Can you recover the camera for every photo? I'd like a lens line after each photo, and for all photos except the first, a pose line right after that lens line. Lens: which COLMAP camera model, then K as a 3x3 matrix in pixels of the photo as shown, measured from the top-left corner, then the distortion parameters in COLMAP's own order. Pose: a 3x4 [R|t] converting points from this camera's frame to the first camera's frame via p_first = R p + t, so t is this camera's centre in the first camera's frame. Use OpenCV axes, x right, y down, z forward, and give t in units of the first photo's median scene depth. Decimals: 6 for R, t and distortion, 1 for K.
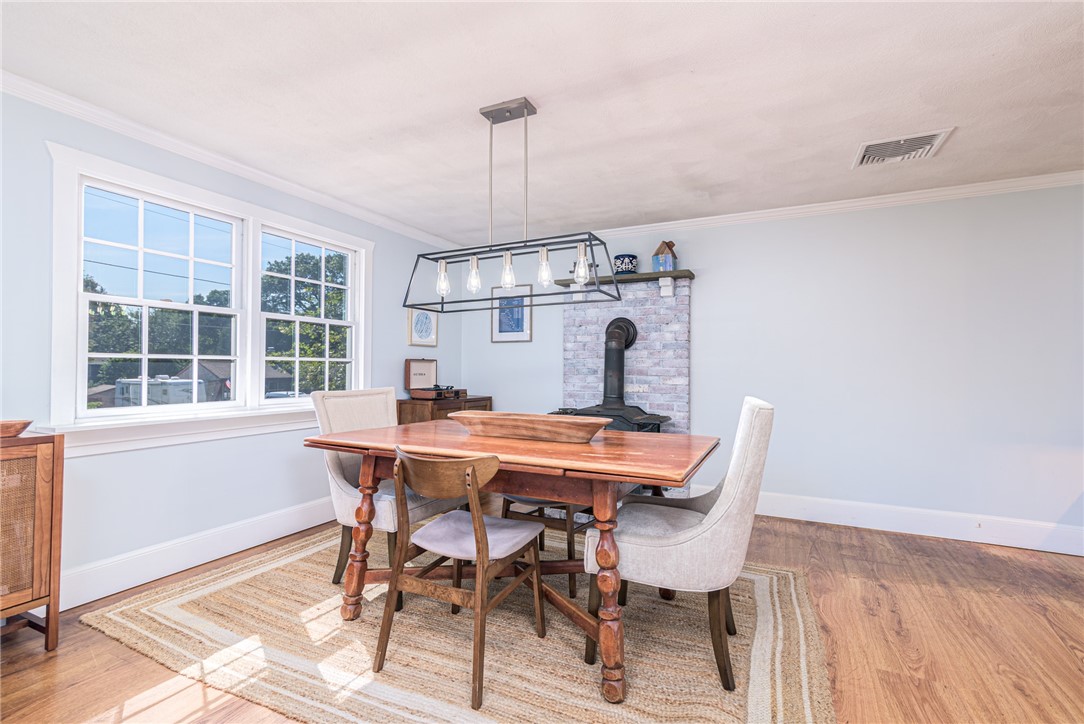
lens RADIAL K [[494.1, 0, 537.4], [0, 494.1, 367.3], [0, 0, 1]] dist [0.019695, -0.002478]
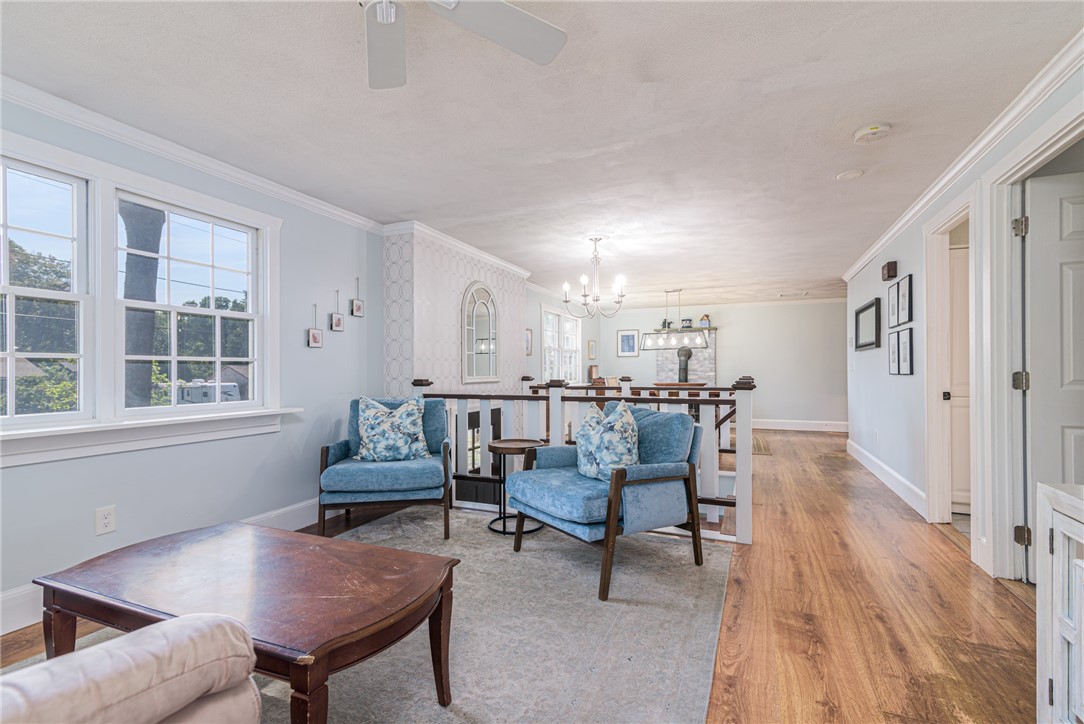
lens RADIAL K [[494.1, 0, 543.9], [0, 494.1, 365.6], [0, 0, 1]] dist [0.019695, -0.002478]
pose [[0.998654, -0.002589, 0.051803, -0.051341], [0.002815, 0.999987, -0.004298, -0.000342], [-0.051792, 0.004438, 0.998648, -0.106840]]
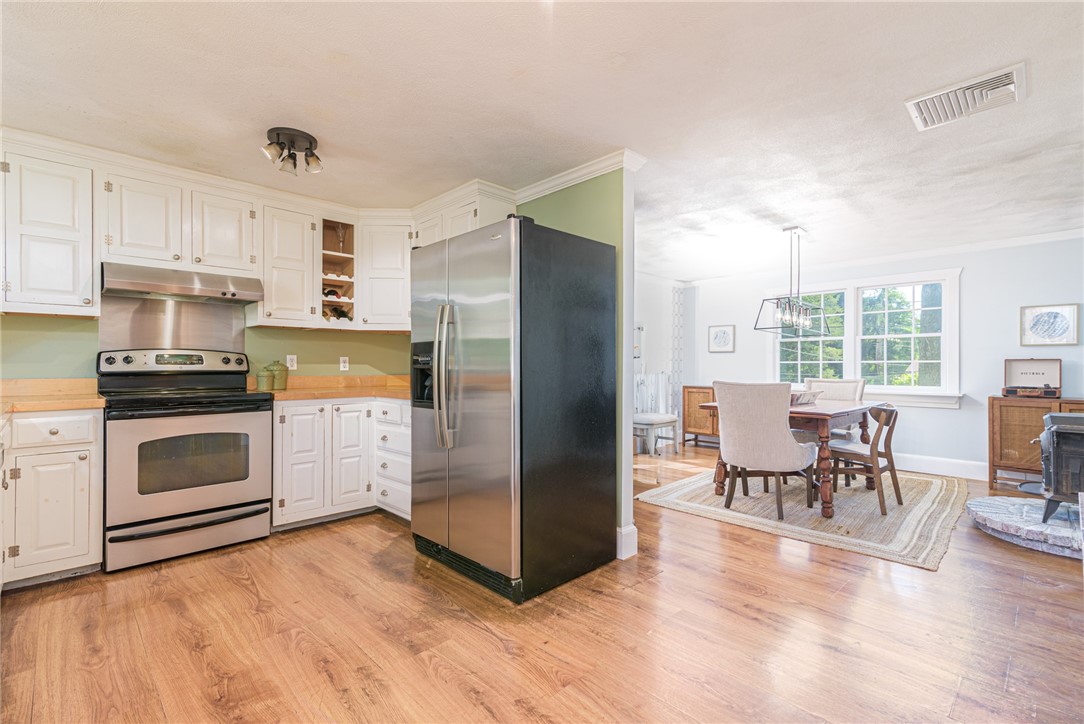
lens RADIAL K [[494.1, 0, 545.3], [0, 494.1, 365.0], [0, 0, 1]] dist [0.019695, -0.002478]
pose [[-0.352520, -0.005330, -0.935789, 0.058574], [-0.000669, 0.999985, -0.005444, 0.000377], [0.935804, -0.001294, -0.352519, 0.057165]]
